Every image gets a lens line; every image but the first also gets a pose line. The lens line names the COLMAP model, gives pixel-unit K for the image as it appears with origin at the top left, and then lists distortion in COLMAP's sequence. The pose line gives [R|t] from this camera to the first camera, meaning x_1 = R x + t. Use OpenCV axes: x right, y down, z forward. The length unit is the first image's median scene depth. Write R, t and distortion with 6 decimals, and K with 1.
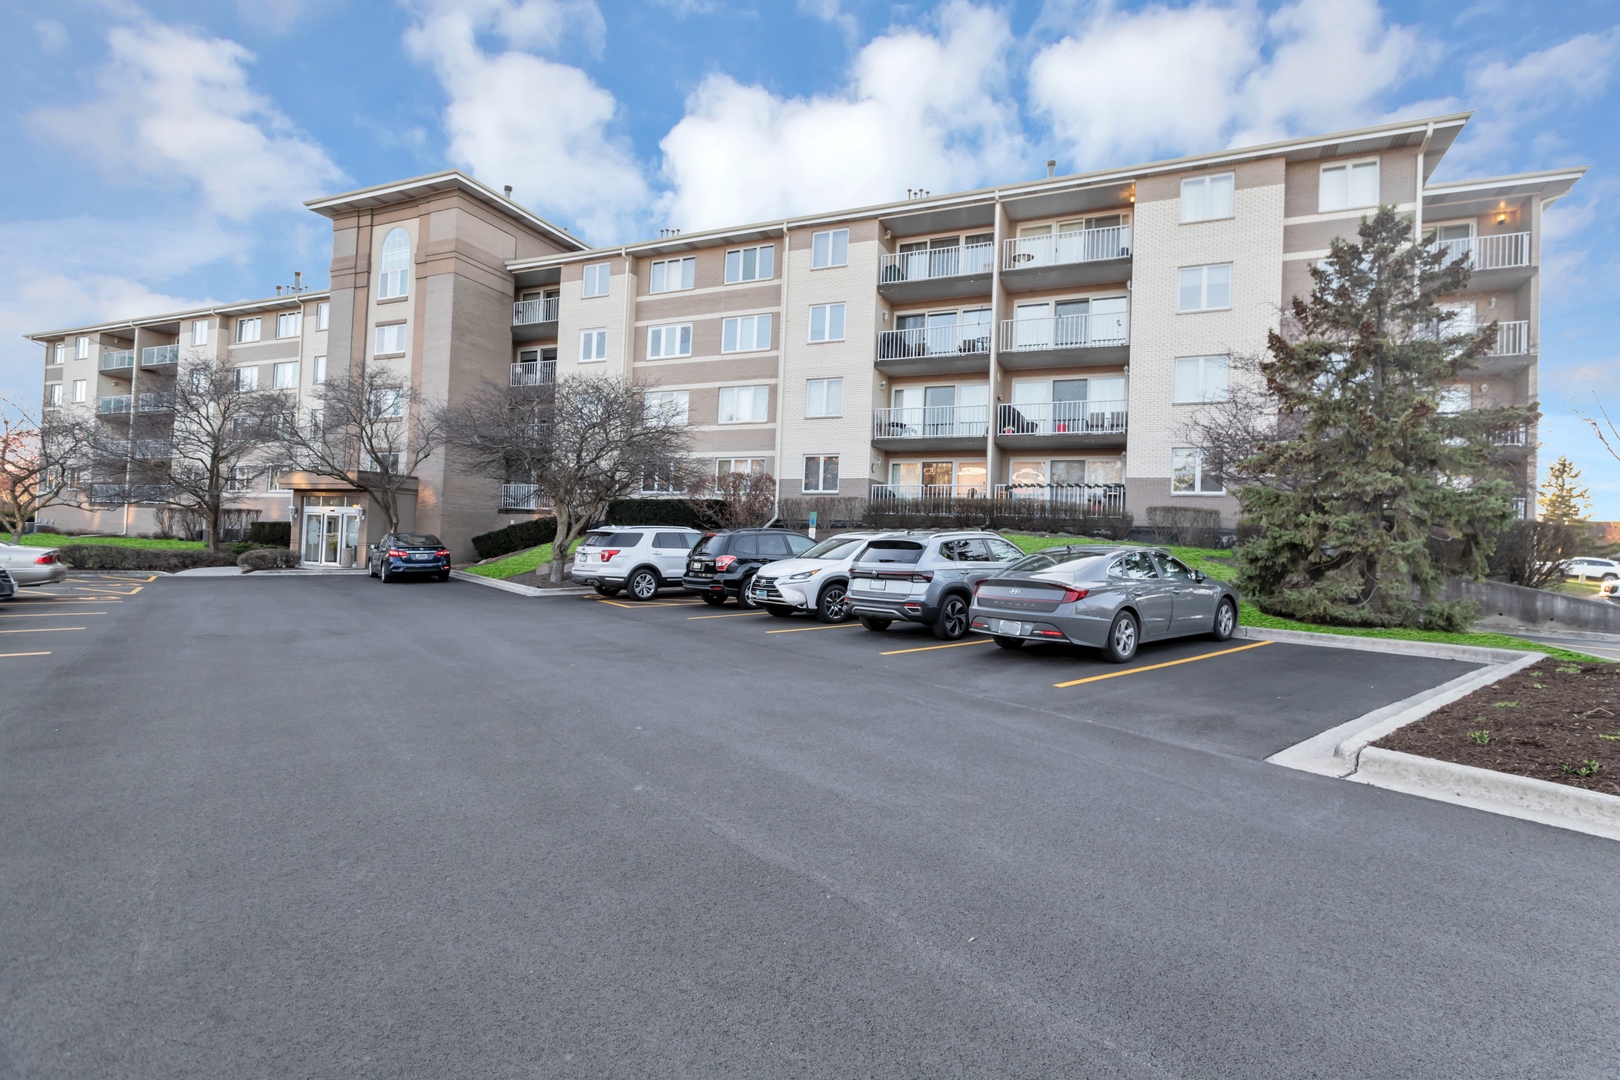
lens RADIAL K [[772.6, 0, 820.4], [0, 772.6, 540.4], [0, 0, 1]] dist [0.022047, 0.000816]
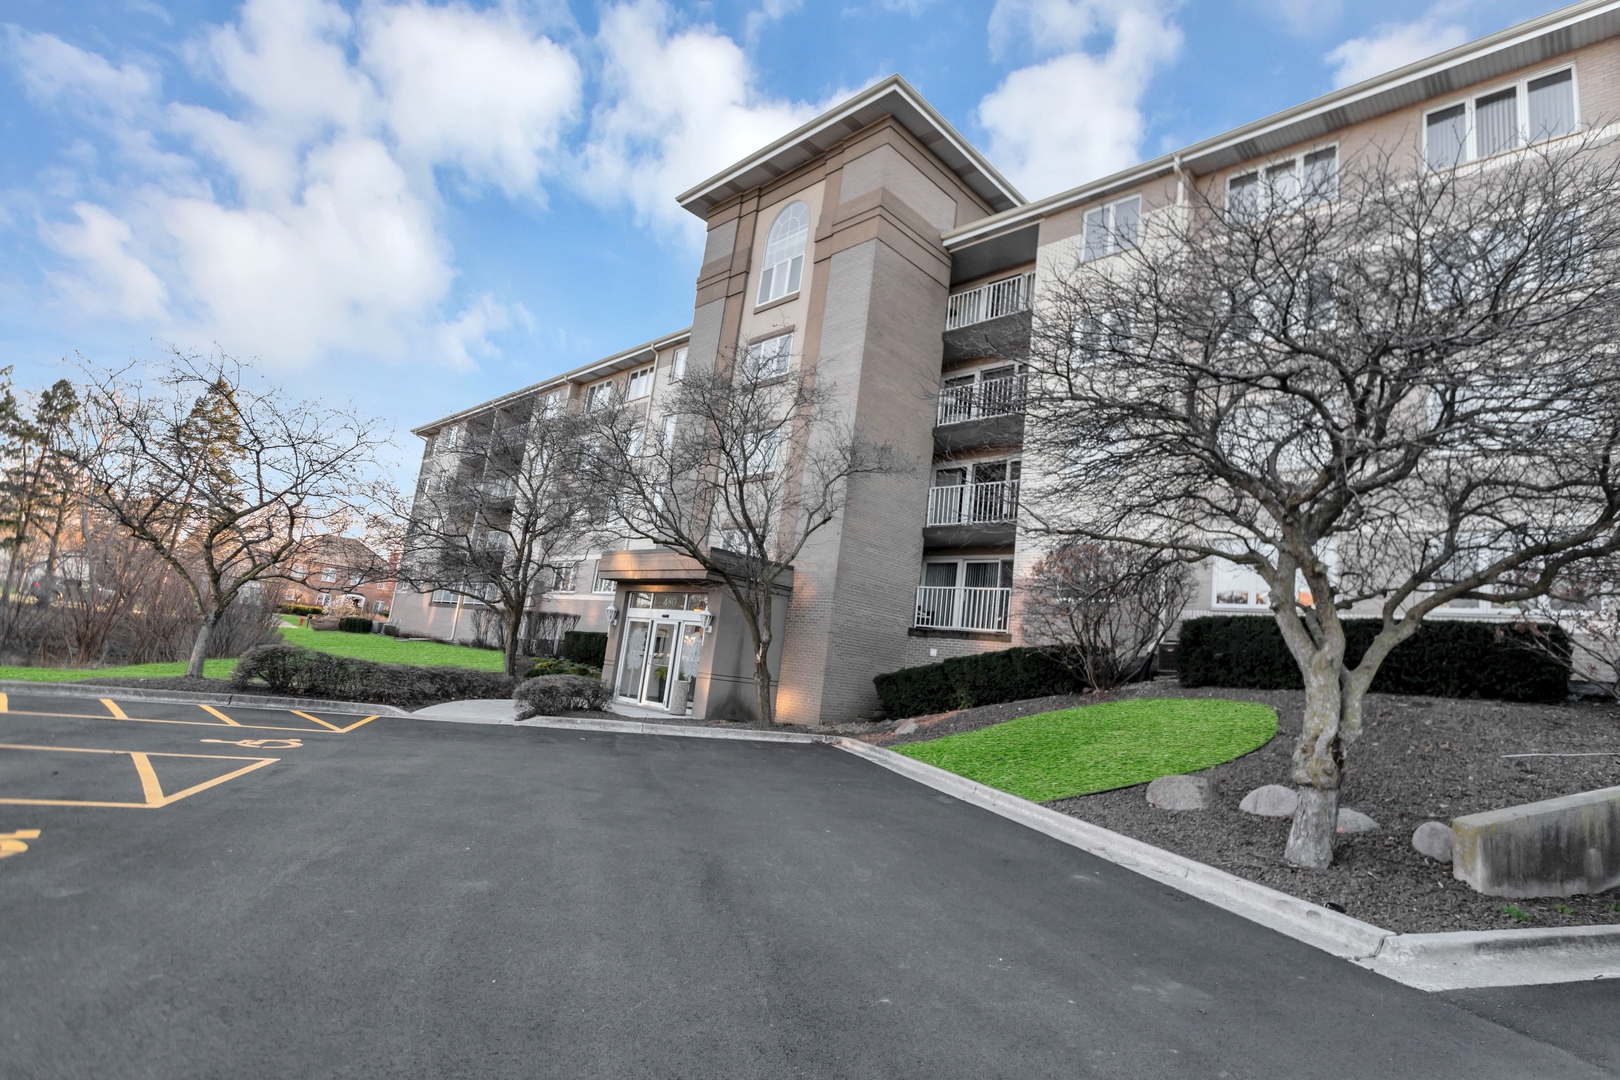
lens RADIAL K [[810.8, 0, 814.0], [0, 810.8, 536.9], [0, 0, 1]] dist [-0.006518, -0.000130]
pose [[0.932704, 0.009592, -0.360515, -0.280402], [-0.073626, 0.983657, -0.164309, -0.003400], [0.353047, 0.179795, 0.918167, 0.432837]]
